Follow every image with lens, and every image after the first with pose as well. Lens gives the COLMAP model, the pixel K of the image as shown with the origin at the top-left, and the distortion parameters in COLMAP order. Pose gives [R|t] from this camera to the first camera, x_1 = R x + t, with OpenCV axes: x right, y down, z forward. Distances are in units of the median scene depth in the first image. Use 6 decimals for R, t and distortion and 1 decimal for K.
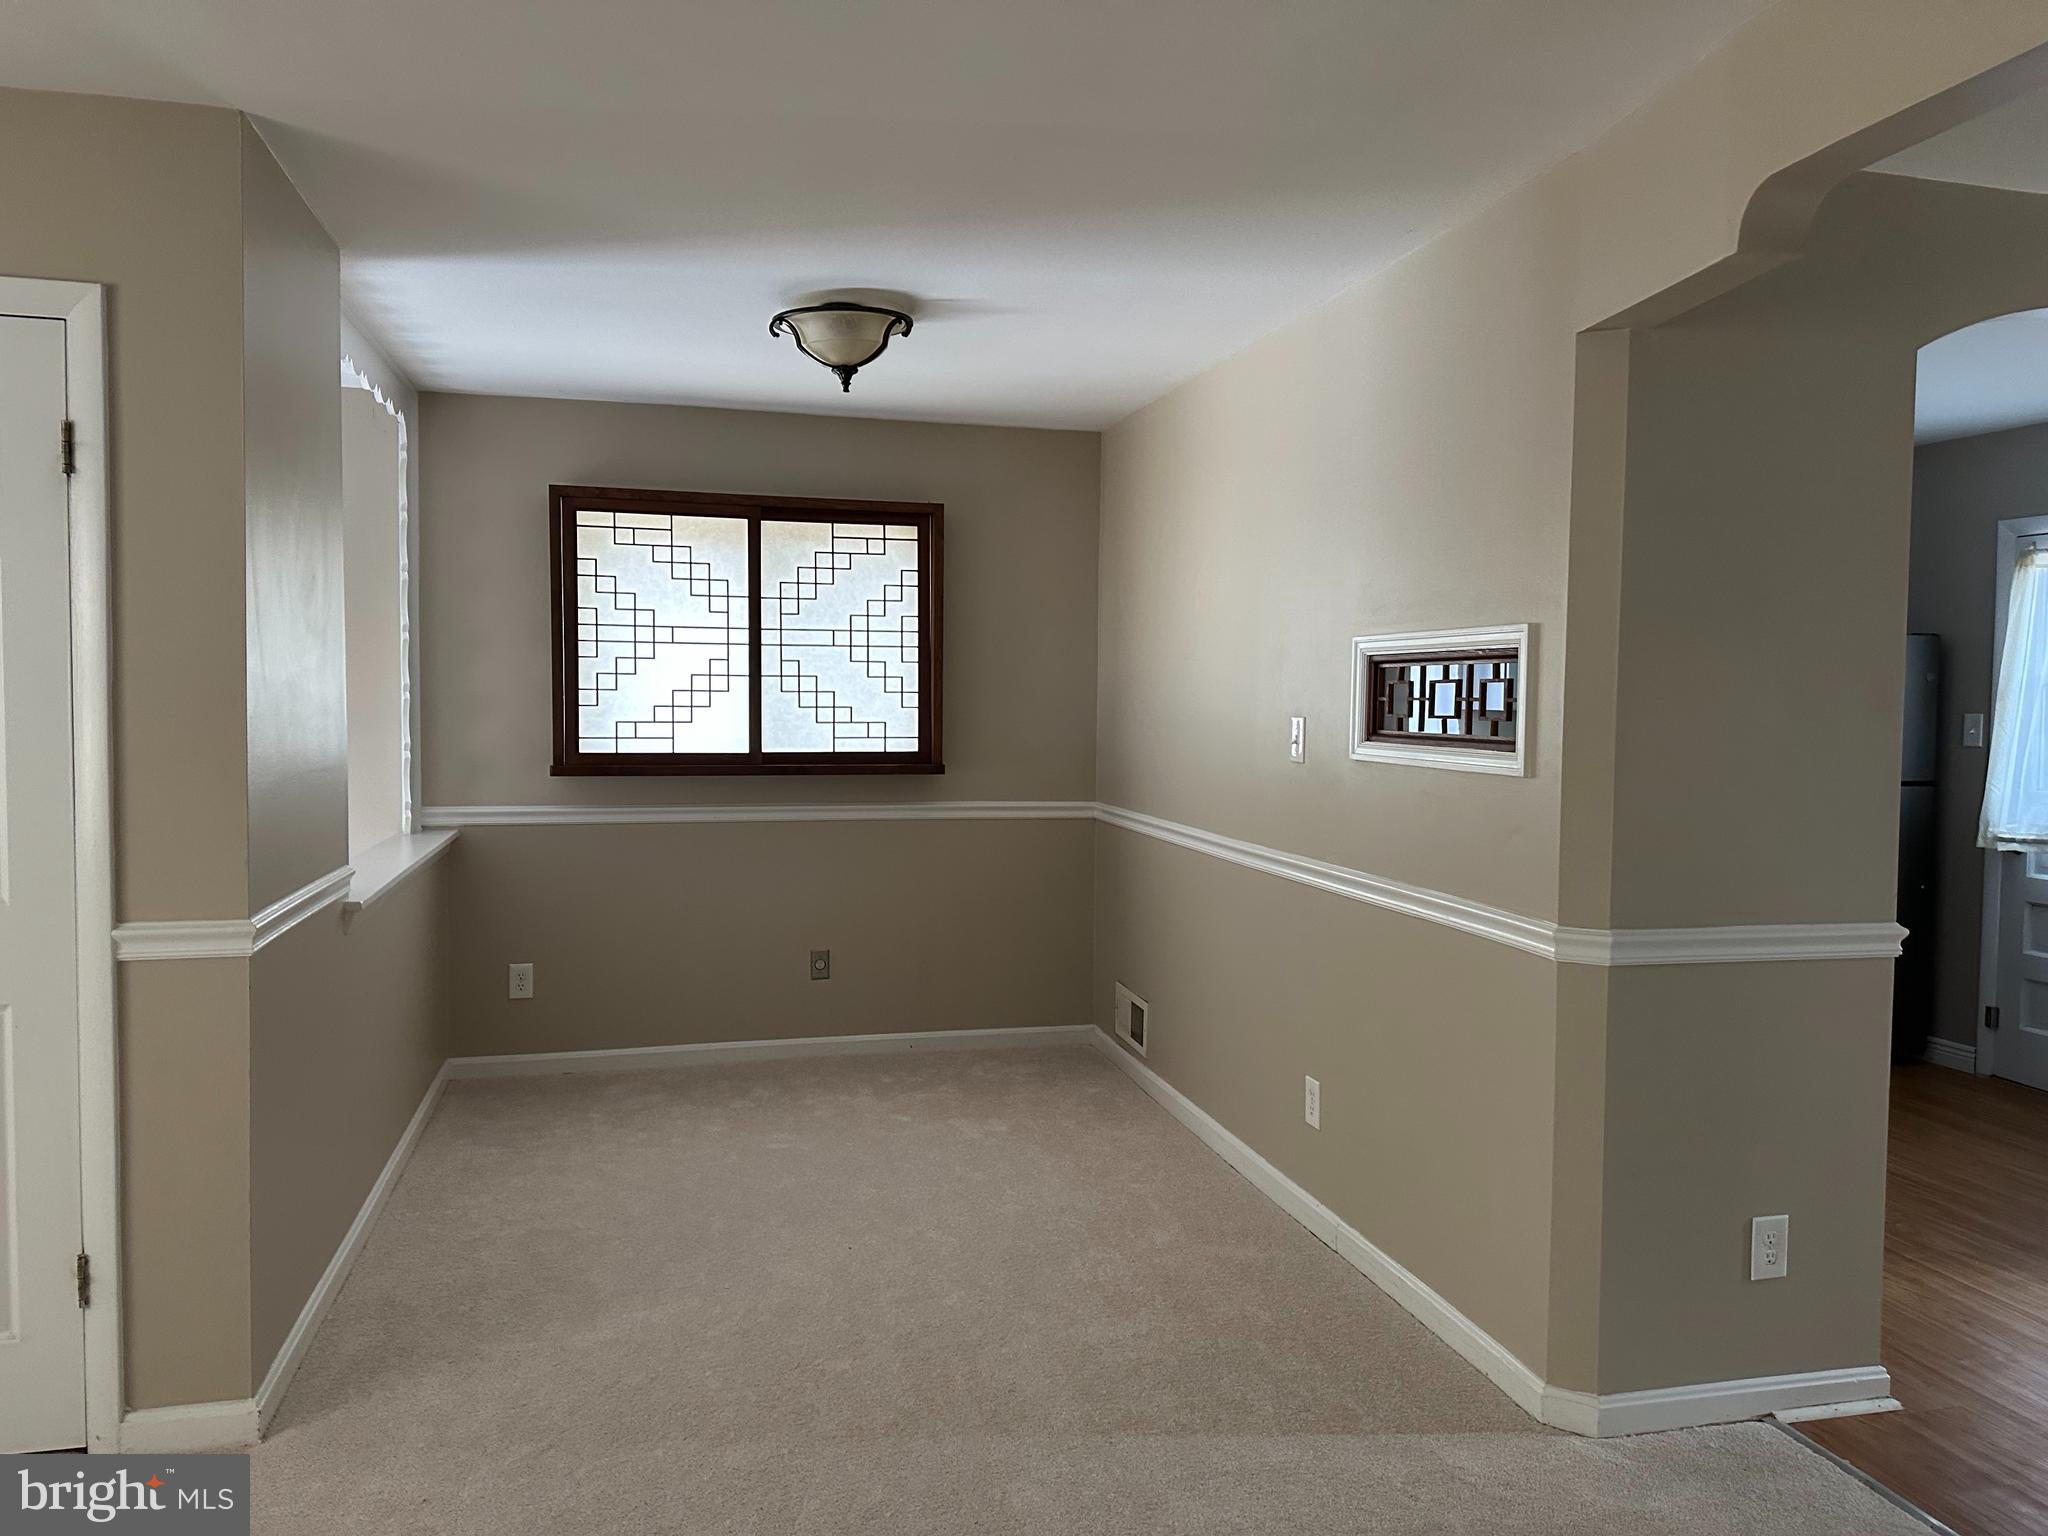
lens RADIAL K [[1418.2, 0, 1002.7], [0, 1418.2, 759.8], [0, 0, 1]] dist [0.108958, -0.160821]
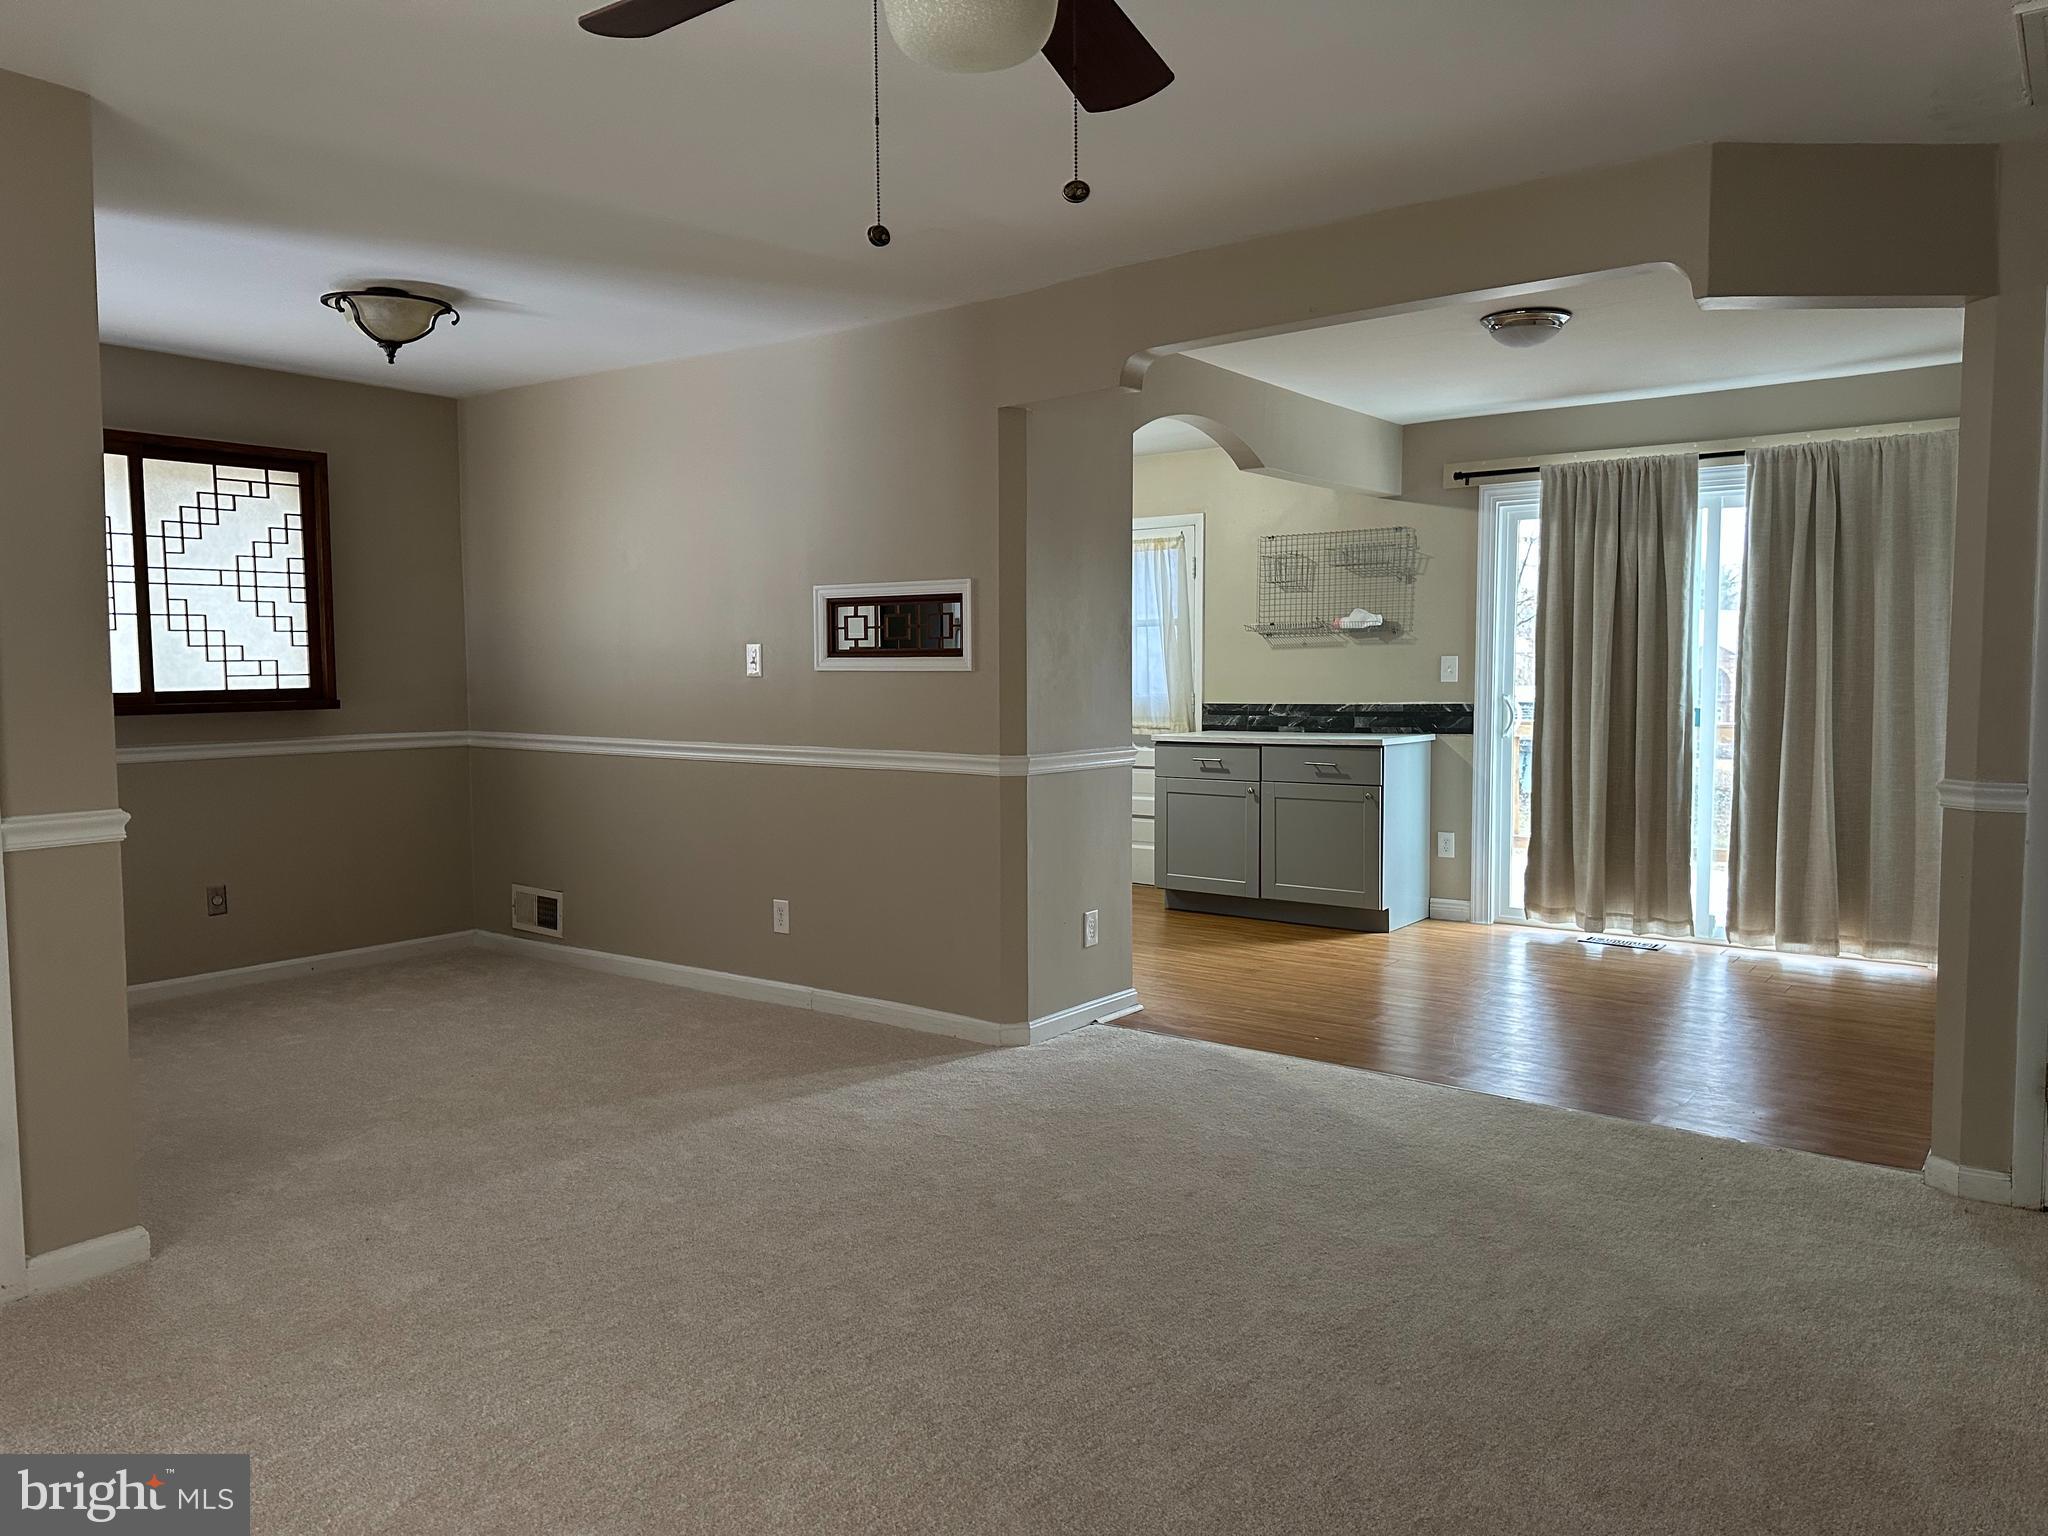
lens RADIAL K [[1449.5, 0, 1020.7], [0, 1449.5, 765.7], [0, 0, 1]] dist [0.120373, -0.175651]
pose [[0.770109, -0.059610, 0.635121, -0.359223], [0.043019, 0.998211, 0.041525, 0.029334], [-0.636460, -0.004657, 0.771296, -0.182181]]
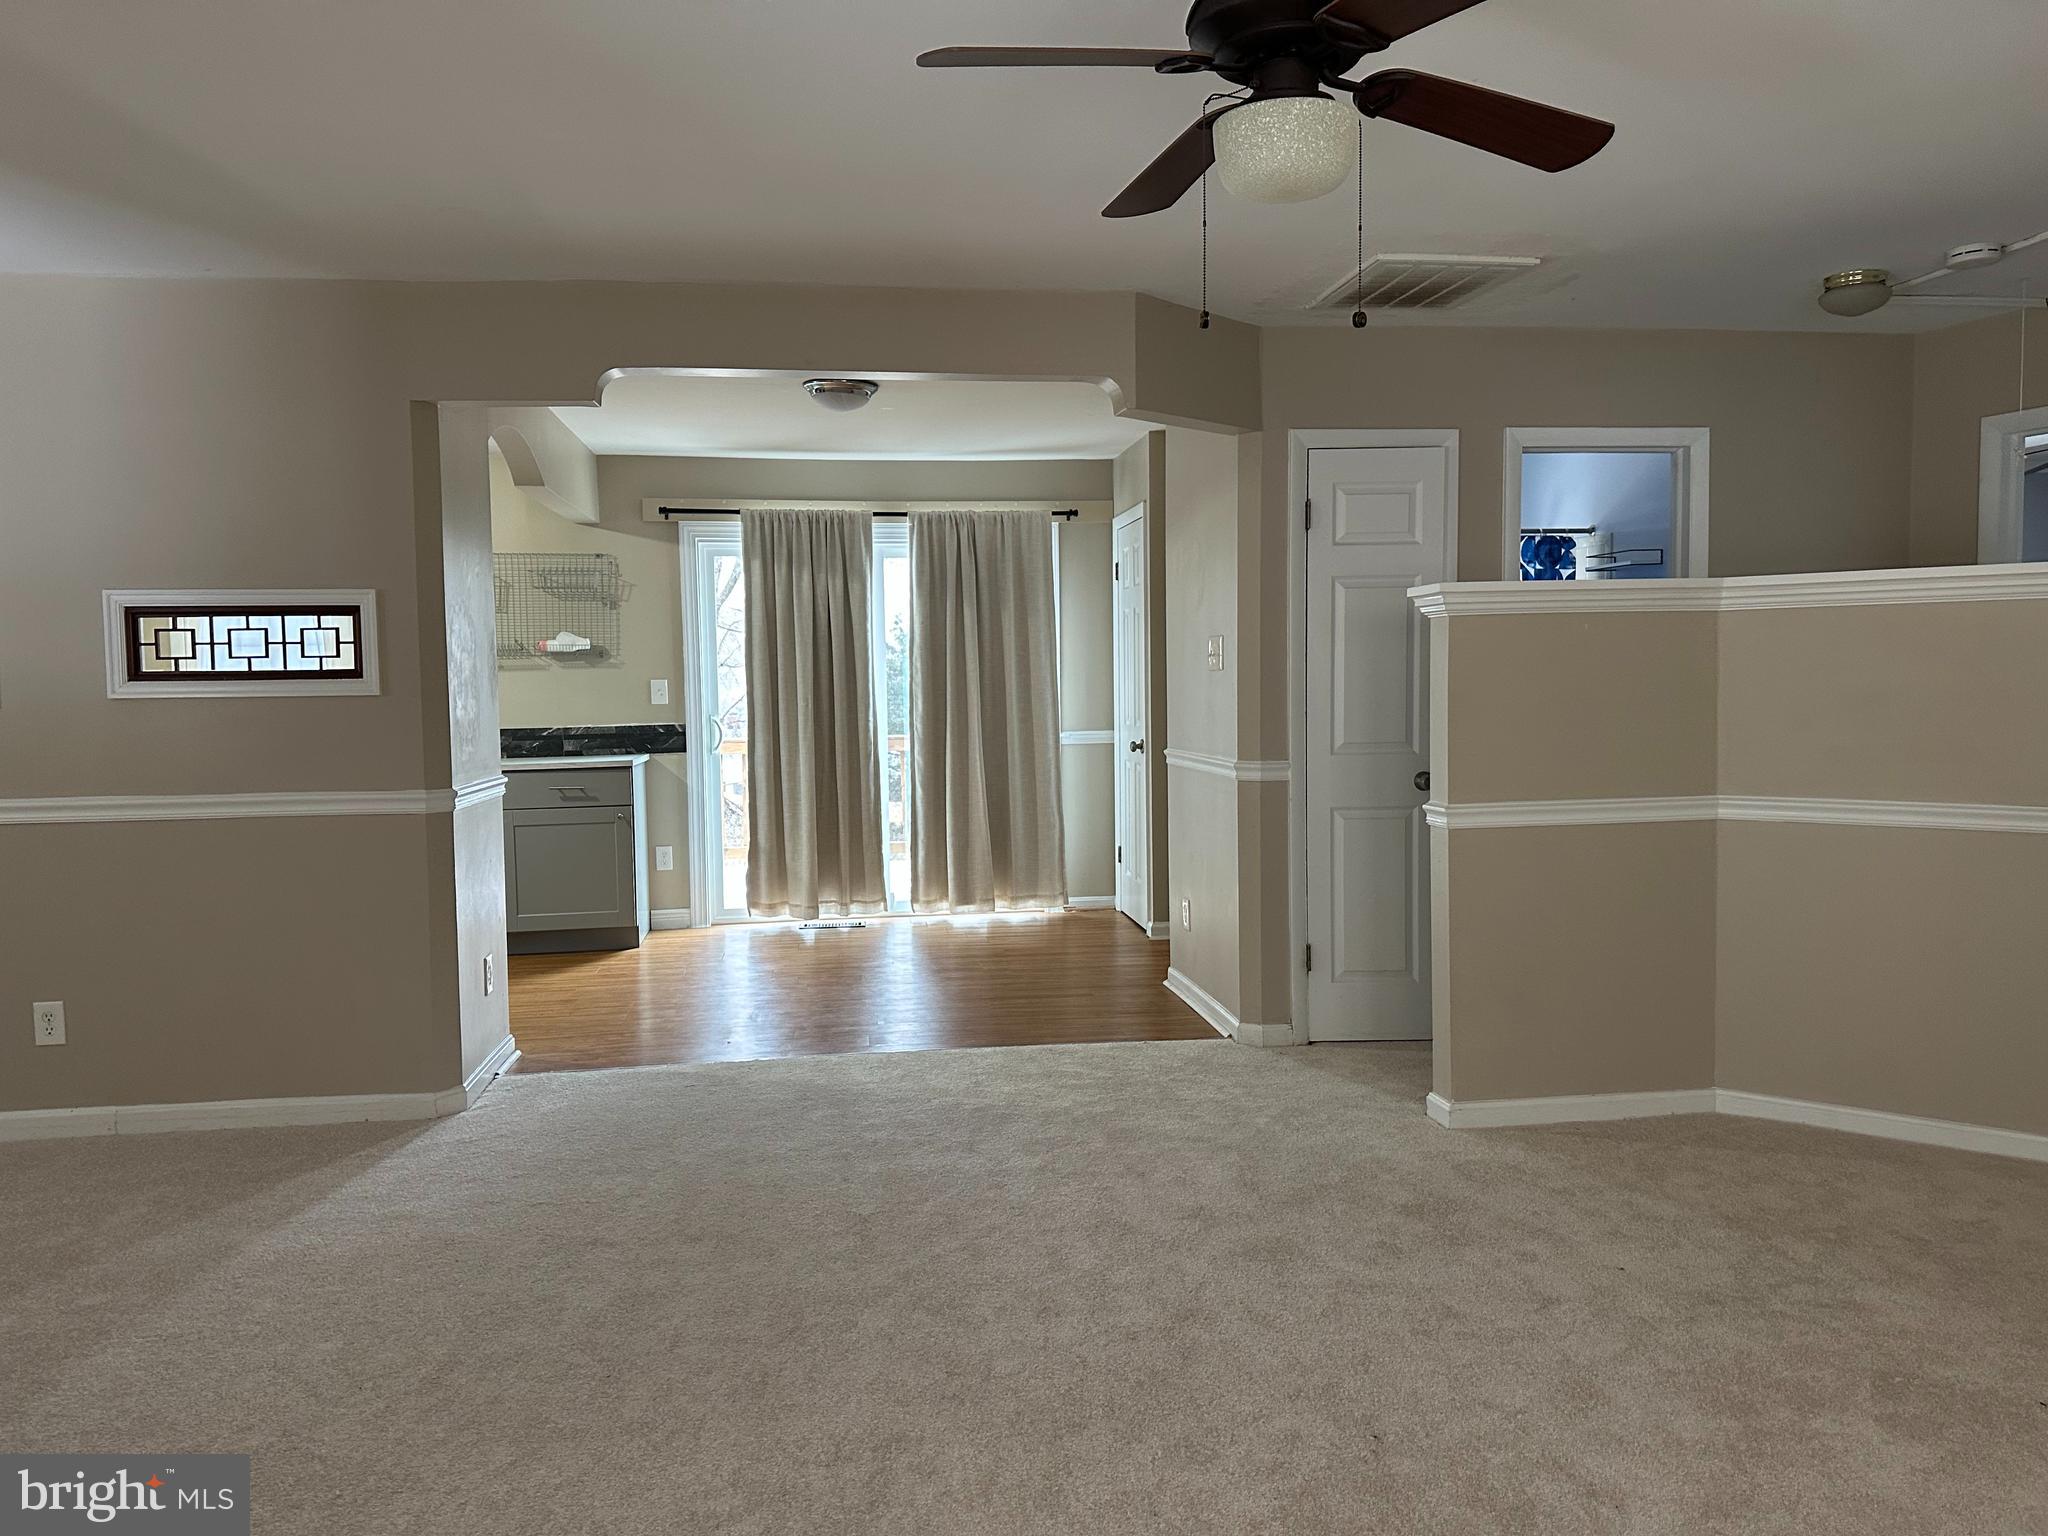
lens RADIAL K [[1449.5, 0, 1020.7], [0, 1449.5, 765.7], [0, 0, 1]] dist [0.120373, -0.175651]
pose [[0.090932, -0.072194, 0.993237, -0.571211], [0.060572, 0.995923, 0.066844, 0.012132], [-0.994013, 0.054084, 0.094934, 0.114860]]
